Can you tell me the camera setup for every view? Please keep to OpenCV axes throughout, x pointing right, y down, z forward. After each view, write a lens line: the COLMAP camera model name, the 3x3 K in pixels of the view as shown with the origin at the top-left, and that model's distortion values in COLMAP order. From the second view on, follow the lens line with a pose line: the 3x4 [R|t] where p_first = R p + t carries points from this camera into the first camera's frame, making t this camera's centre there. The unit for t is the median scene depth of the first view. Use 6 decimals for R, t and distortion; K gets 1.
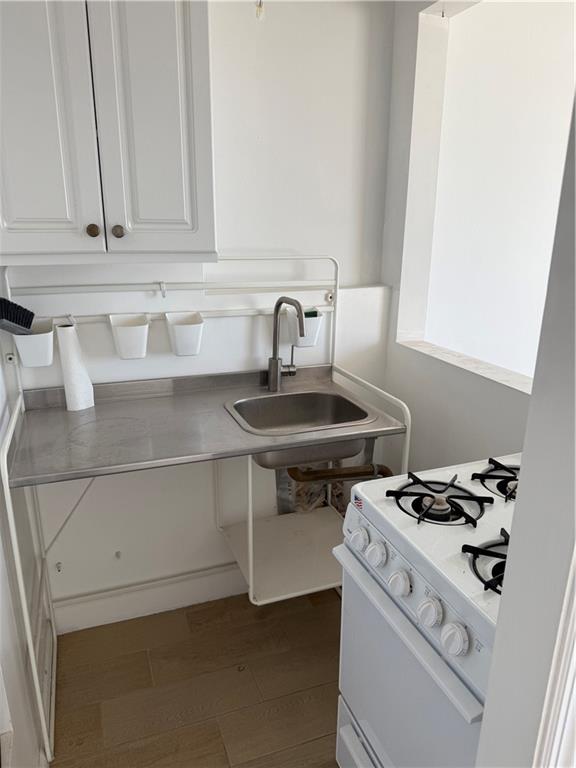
lens RADIAL K [[535.5, 0, 288.0], [0, 535.5, 384.0], [0, 0, 1]] dist [0.148943, -0.310059]
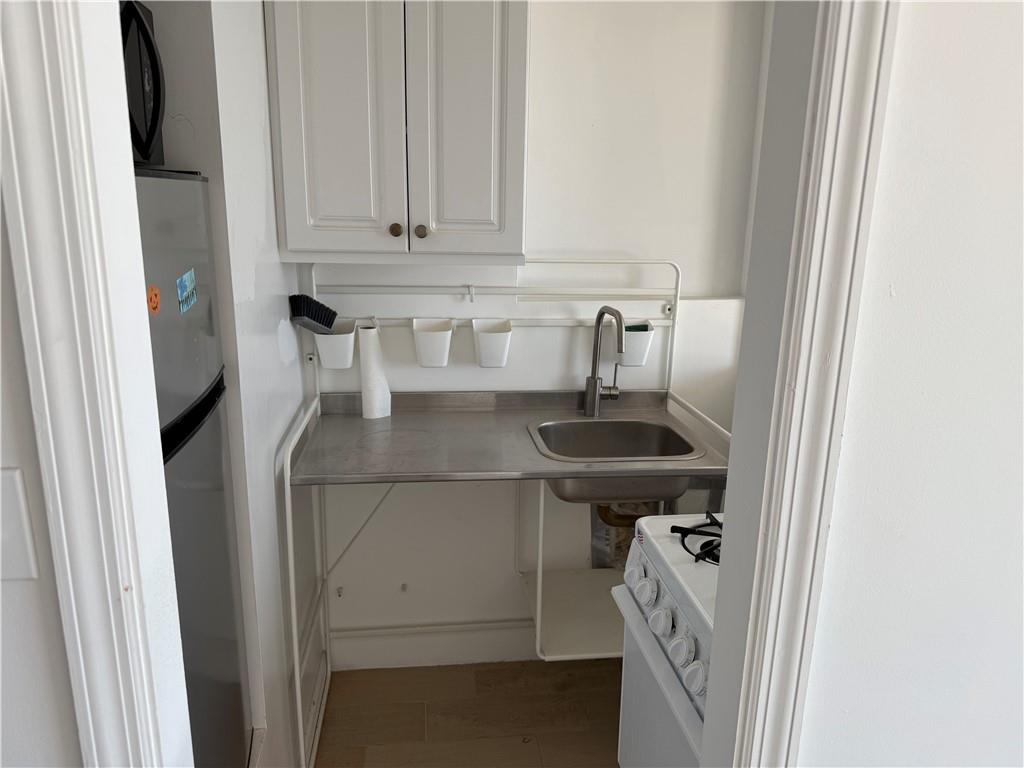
lens RADIAL K [[714.0, 0, 510.9], [0, 714.0, 386.0], [0, 0, 1]] dist [0.148943, -0.310059]
pose [[0.971847, 0.066708, -0.225974, 0.114038], [-0.077903, 0.996118, -0.040983, 0.023977], [0.222363, 0.057433, 0.973271, -0.143525]]
